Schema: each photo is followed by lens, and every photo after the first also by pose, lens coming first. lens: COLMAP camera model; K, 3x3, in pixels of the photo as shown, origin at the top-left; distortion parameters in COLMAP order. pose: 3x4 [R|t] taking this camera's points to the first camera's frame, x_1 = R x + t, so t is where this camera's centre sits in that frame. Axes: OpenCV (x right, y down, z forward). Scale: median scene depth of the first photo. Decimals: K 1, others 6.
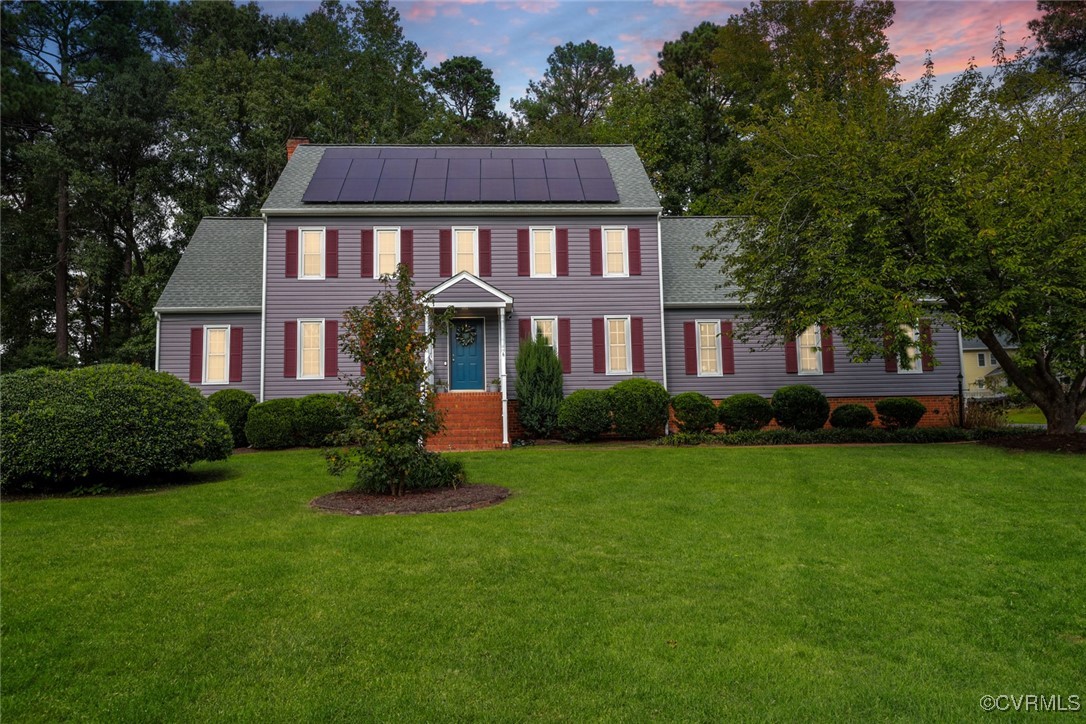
lens RADIAL K [[826.2, 0, 543.0], [0, 826.2, 362.0], [0, 0, 1]] dist [0.010366, 0.002735]
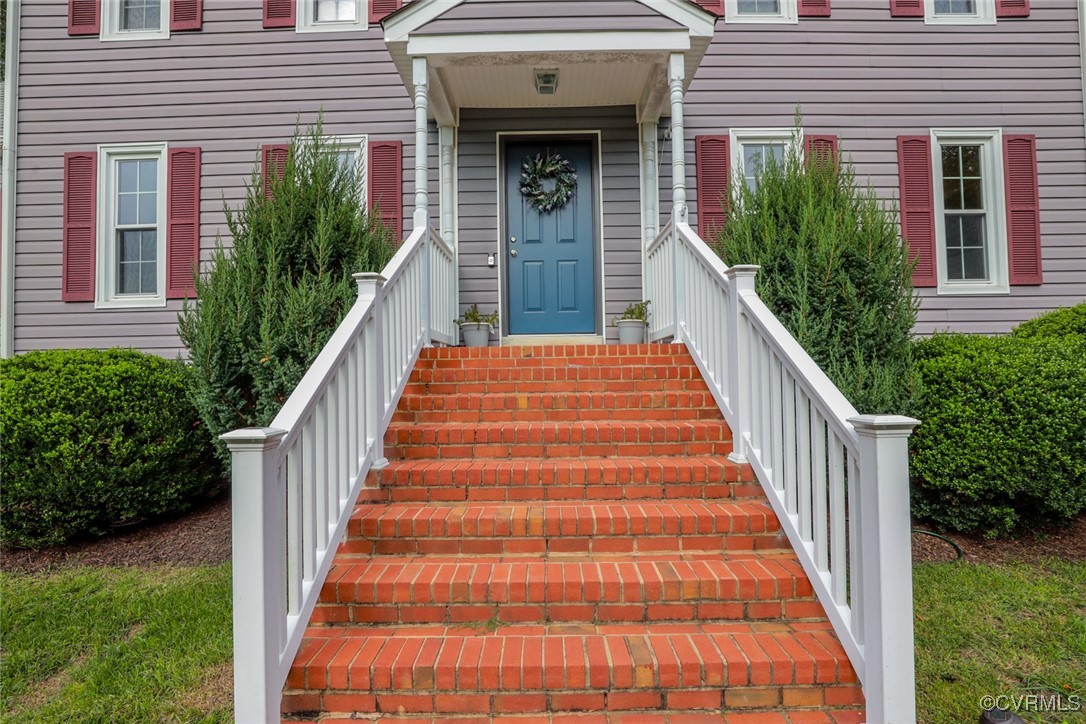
lens RADIAL K [[493.3, 0, 543.0], [0, 493.3, 362.0], [0, 0, 1]] dist [-0.047128, 0.010576]
pose [[0.997382, 0.003856, -0.072210, -0.081471], [0.003209, 0.995234, 0.097464, 0.024703], [0.072241, -0.097441, 0.992616, 0.797228]]
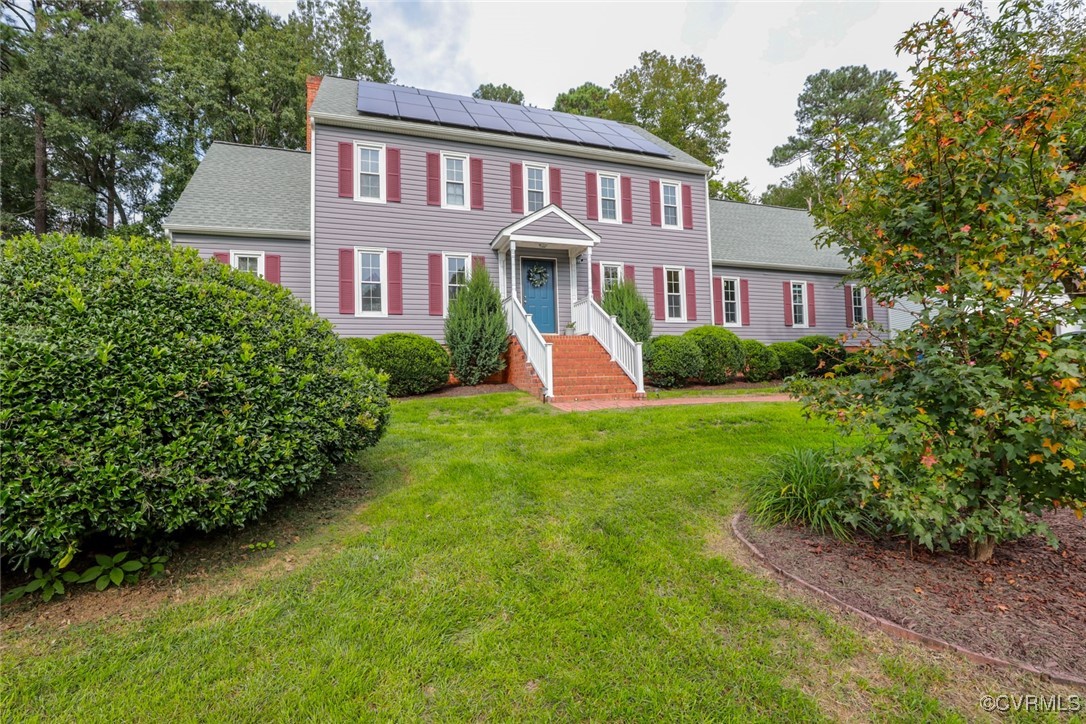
lens RADIAL K [[493.3, 0, 543.0], [0, 493.3, 362.0], [0, 0, 1]] dist [-0.047128, 0.010576]
pose [[0.962025, 0.005823, 0.272899, -0.247410], [-0.025106, 0.997422, 0.067220, 0.028550], [-0.271804, -0.071519, 0.959691, 0.453394]]
